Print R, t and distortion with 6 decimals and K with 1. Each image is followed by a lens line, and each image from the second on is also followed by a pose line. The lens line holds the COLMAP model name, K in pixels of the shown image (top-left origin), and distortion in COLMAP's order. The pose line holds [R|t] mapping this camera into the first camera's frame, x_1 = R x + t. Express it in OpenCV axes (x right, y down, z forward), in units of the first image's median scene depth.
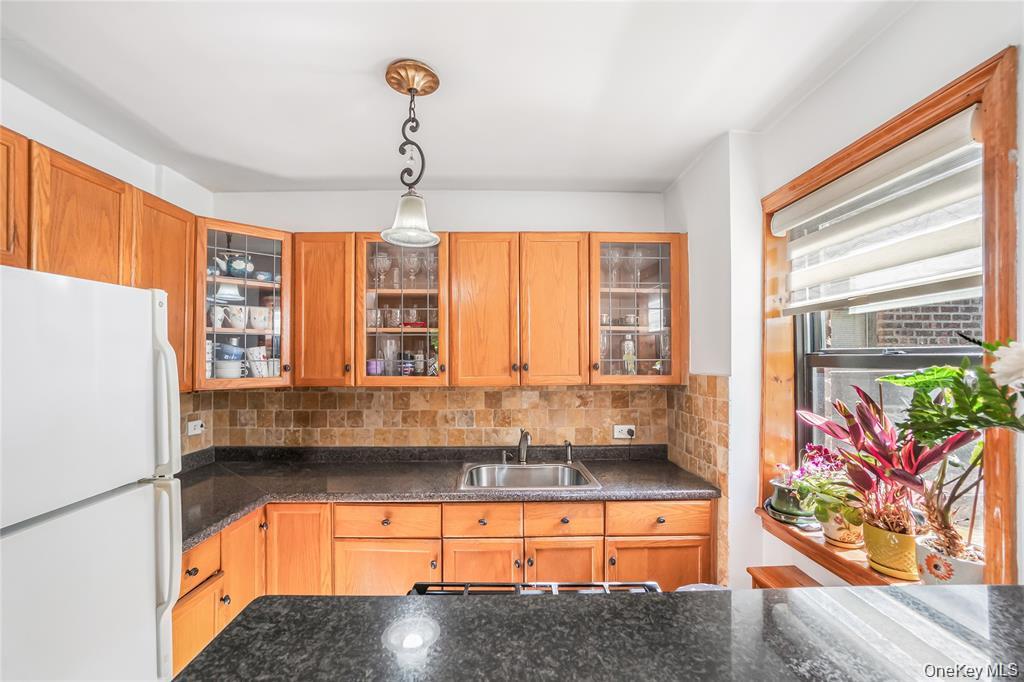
lens RADIAL K [[455.7, 0, 509.3], [0, 455.7, 350.6], [0, 0, 1]] dist [-0.030607, 0.005704]
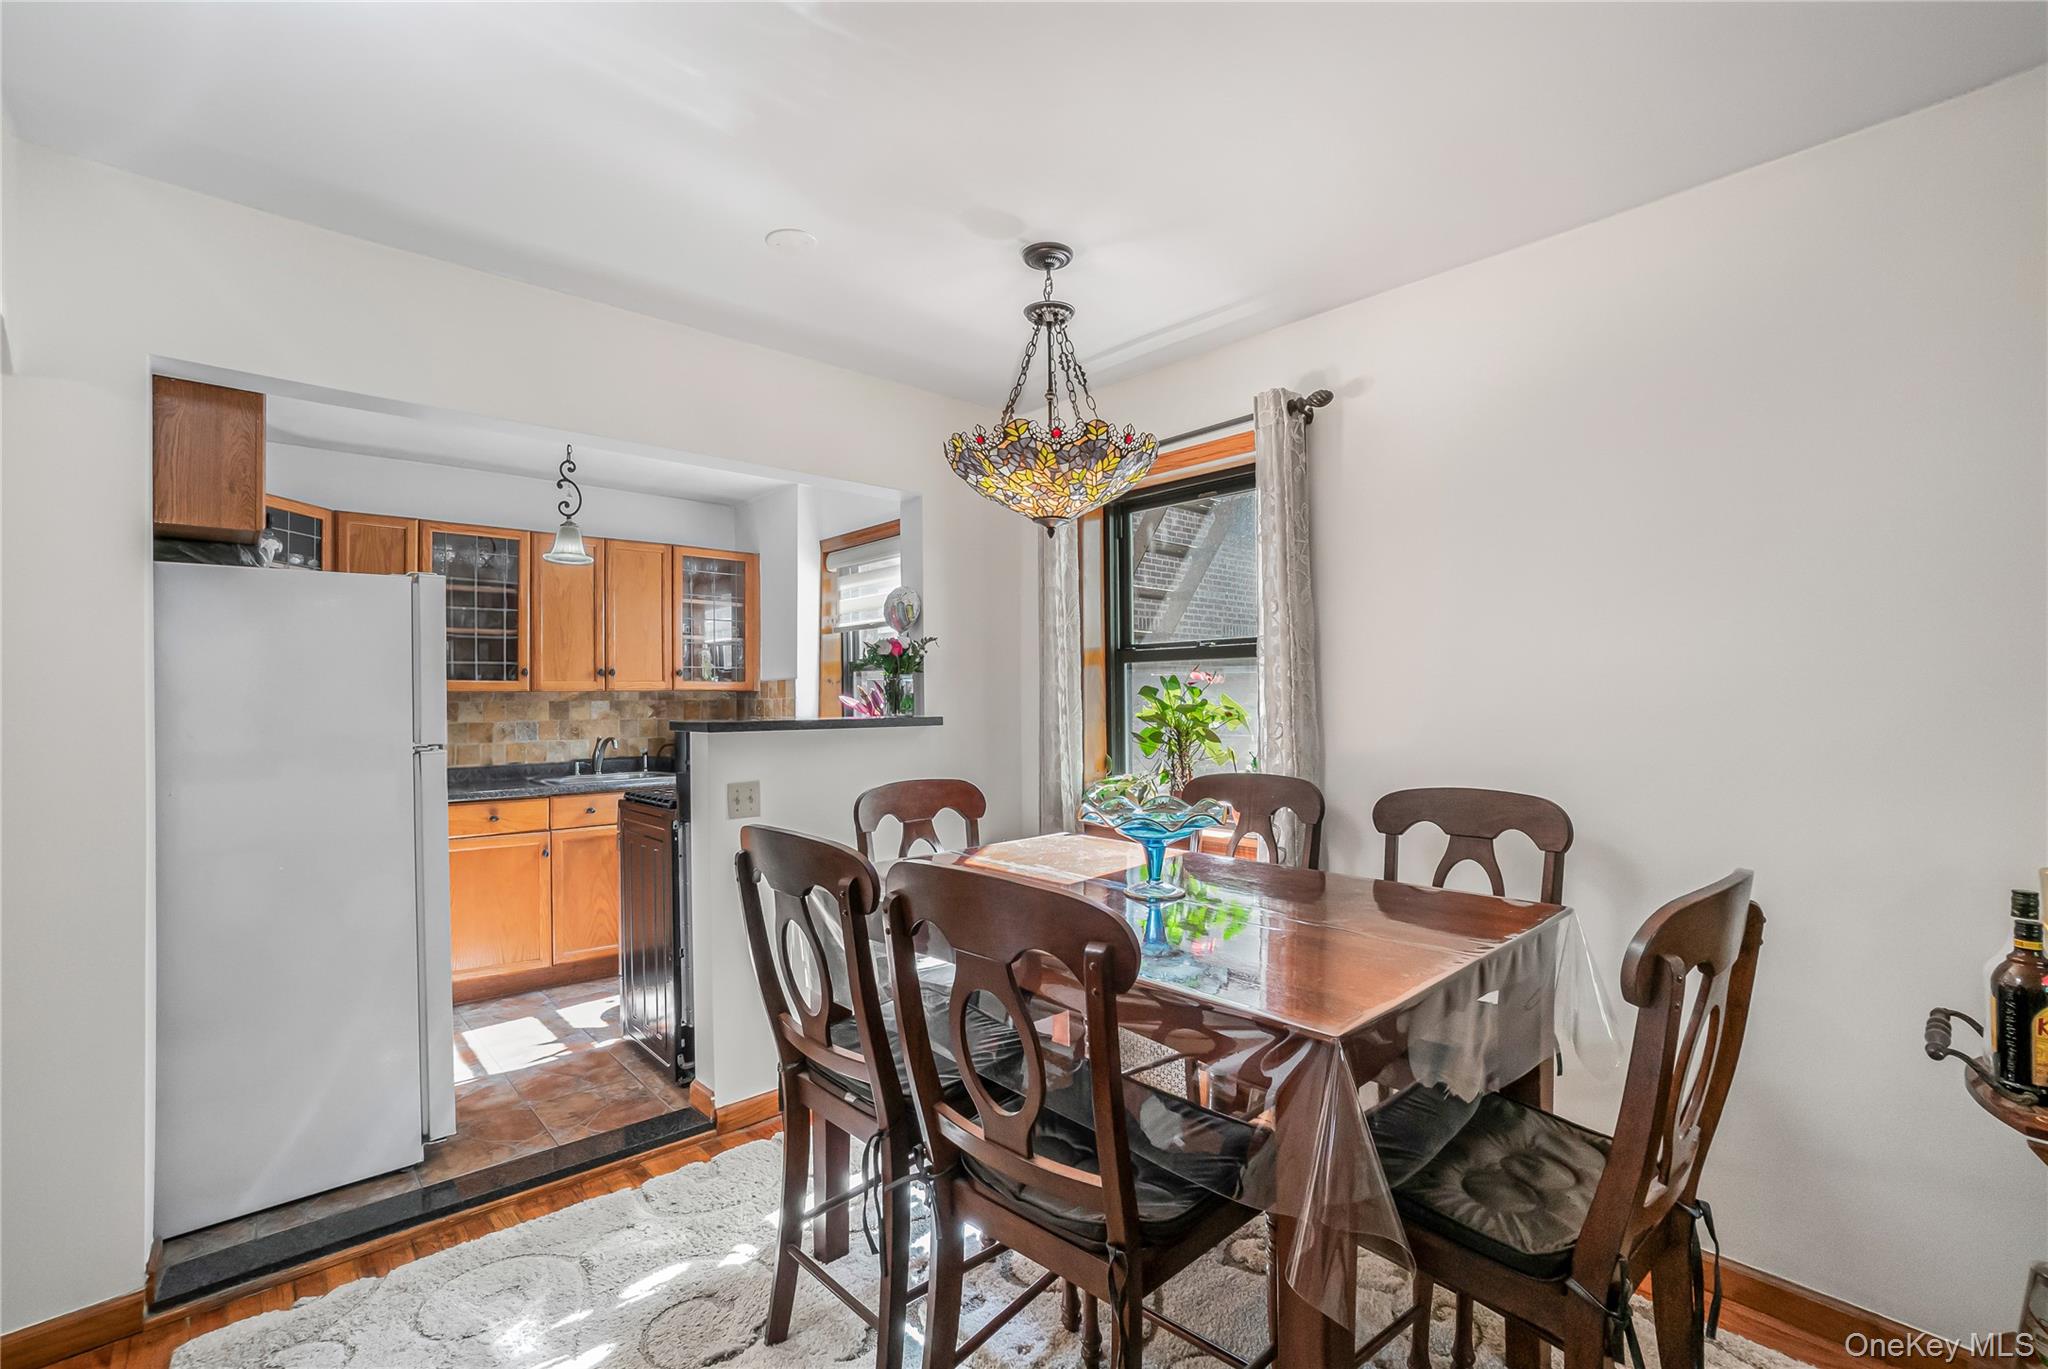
lens RADIAL K [[887.0, 0, 958.4], [0, 887.0, 684.0], [0, 0, 1]] dist [-0.023204, 0.000215]
pose [[0.788525, 0.006266, 0.614971, -0.659652], [-0.006824, 0.999976, -0.001439, 0.069470], [-0.614965, -0.003062, 0.788548, -1.198281]]
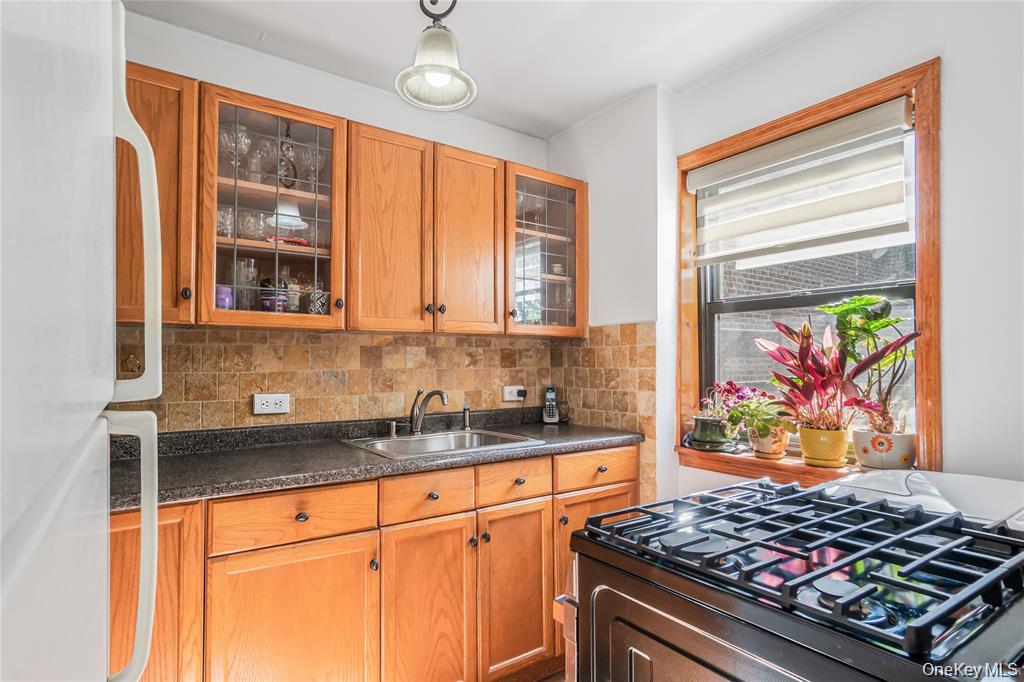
lens RADIAL K [[526.0, 0, 508.0], [0, 526.0, 347.1], [0, 0, 1]] dist [-0.009245, 0.001446]
pose [[0.831948, 0.018195, 0.554556, -0.444532], [-0.013349, 0.999829, -0.012778, 0.132642], [-0.554693, 0.003228, 0.832049, 0.184231]]
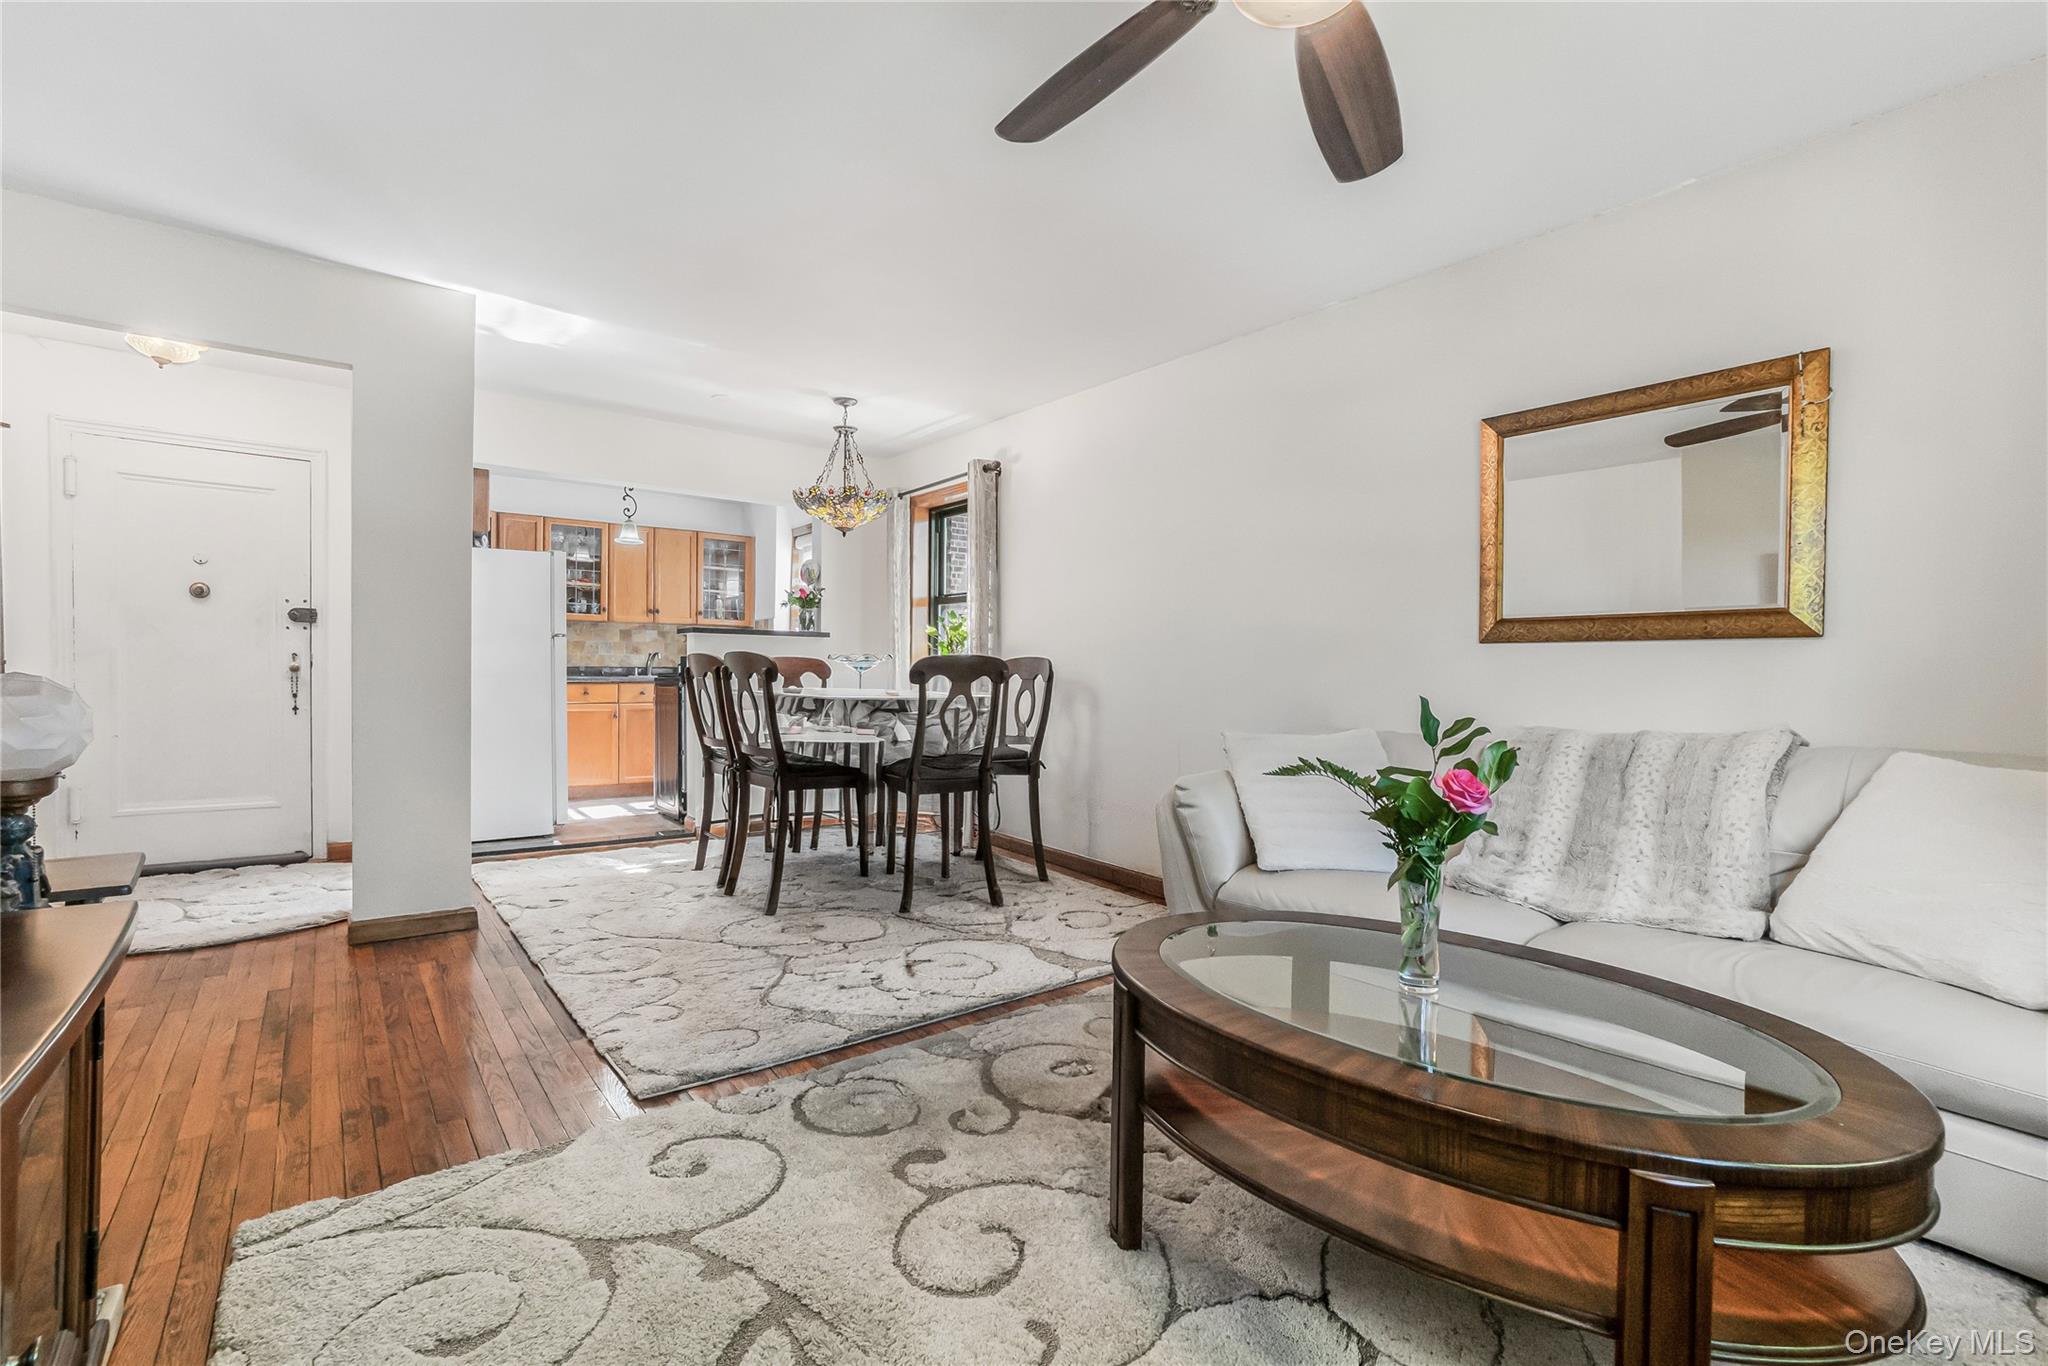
lens RADIAL K [[911.5, 0, 984.7], [0, 911.5, 695.9], [0, 0, 1]] dist [-0.030607, 0.005704]
pose [[0.825320, 0.001660, 0.564663, -0.967286], [-0.026242, 0.999028, 0.035420, 0.223818], [-0.564055, -0.044051, 0.824561, -2.733776]]
